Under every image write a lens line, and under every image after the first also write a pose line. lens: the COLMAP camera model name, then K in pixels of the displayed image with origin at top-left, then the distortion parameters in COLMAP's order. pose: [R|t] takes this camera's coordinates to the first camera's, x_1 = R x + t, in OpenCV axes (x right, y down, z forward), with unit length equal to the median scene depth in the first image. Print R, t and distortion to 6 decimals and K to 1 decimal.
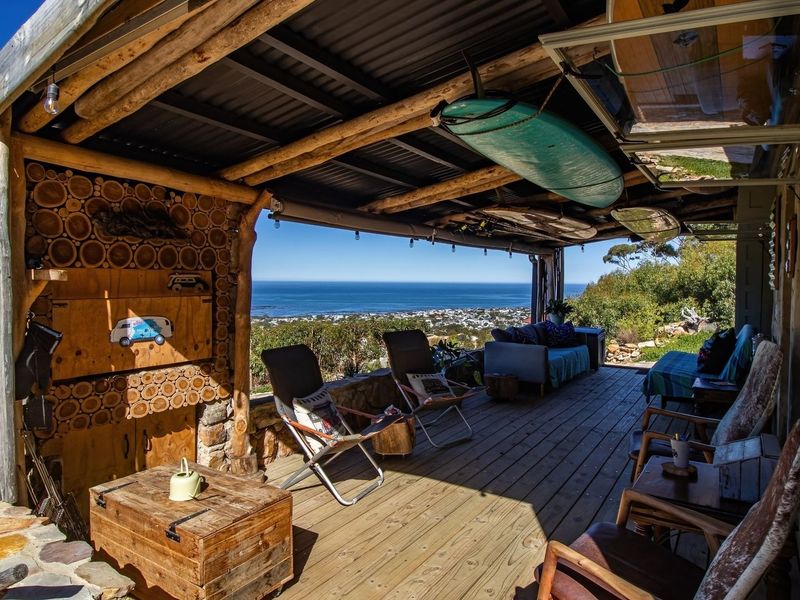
lens RADIAL K [[494.9, 0, 400.0], [0, 494.9, 300.0], [0, 0, 1]] dist [-0.000538, -0.001024]
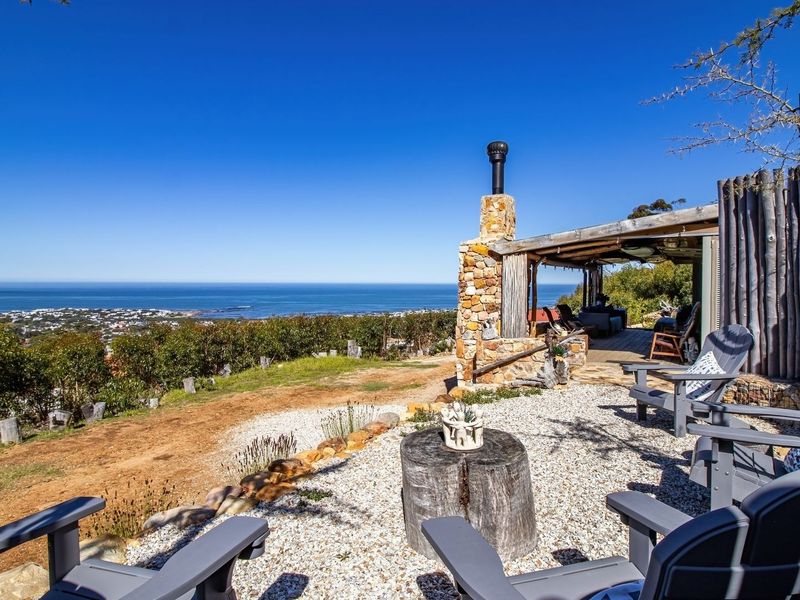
lens RADIAL K [[494.9, 0, 400.0], [0, 494.9, 300.0], [0, 0, 1]] dist [-0.000538, -0.001024]
pose [[0.998723, -0.006273, 0.050136, -0.244492], [0.006382, 0.999978, -0.002017, 0.010410], [-0.050122, 0.002335, 0.998740, -0.379911]]
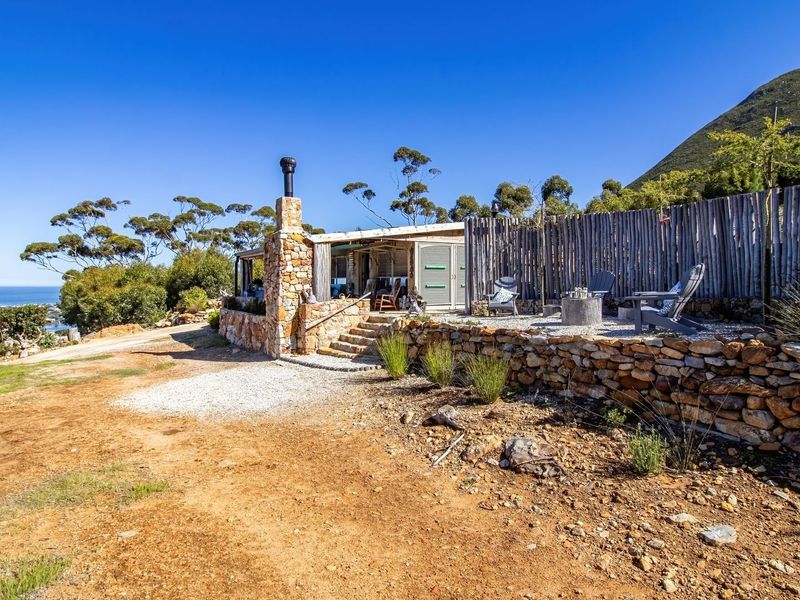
lens RADIAL K [[494.9, 0, 400.0], [0, 494.9, 300.0], [0, 0, 1]] dist [-0.000538, -0.001024]
pose [[0.415229, -0.033840, 0.909087, -0.704032], [0.035701, 0.999144, 0.020886, 0.034564], [-0.909016, 0.023783, 0.416082, -0.284906]]
